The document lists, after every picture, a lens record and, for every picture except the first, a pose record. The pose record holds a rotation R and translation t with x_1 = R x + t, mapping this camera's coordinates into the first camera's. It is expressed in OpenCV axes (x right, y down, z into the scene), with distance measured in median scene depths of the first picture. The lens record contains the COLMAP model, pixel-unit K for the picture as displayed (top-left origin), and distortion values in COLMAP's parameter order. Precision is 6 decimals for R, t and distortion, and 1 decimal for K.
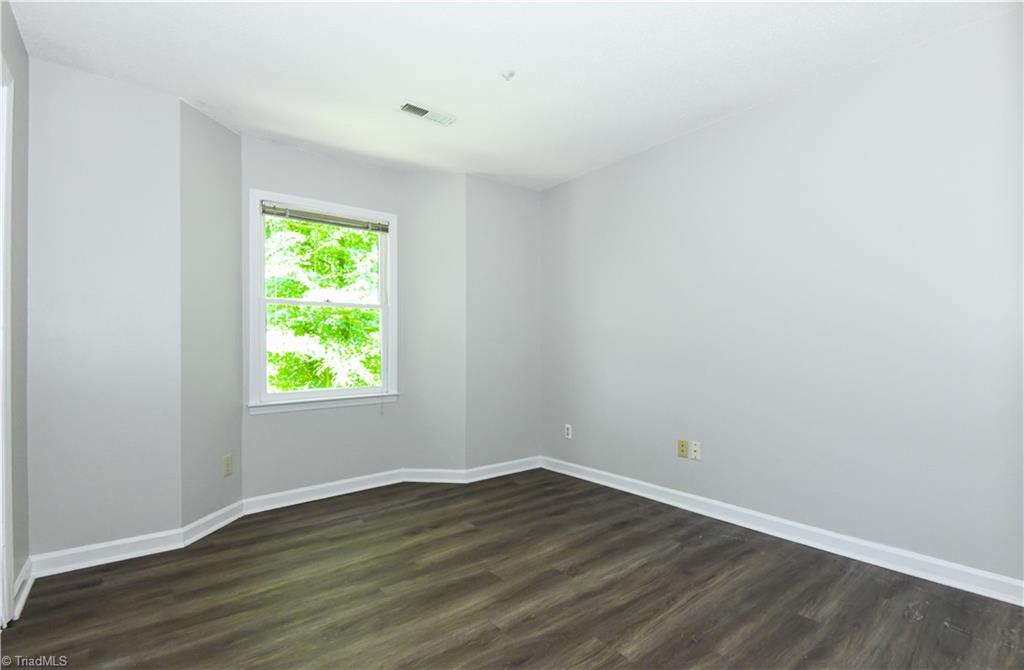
lens RADIAL K [[495.3, 0, 492.4], [0, 495.3, 336.6], [0, 0, 1]] dist [-0.005031, -0.001828]
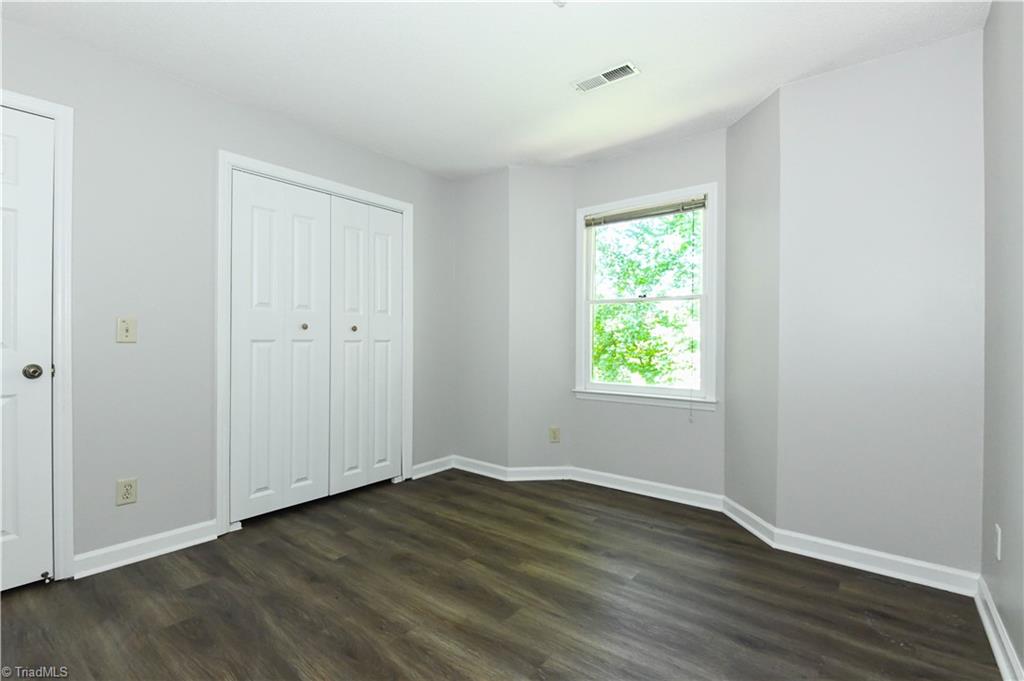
lens RADIAL K [[465.1, 0, 508.8], [0, 465.1, 334.3], [0, 0, 1]] dist [0.020112, -0.016430]
pose [[0.215472, 0.001734, -0.976508, 0.598961], [0.018310, 0.999815, 0.005816, -0.007354], [0.976338, -0.019133, 0.215401, 0.619819]]
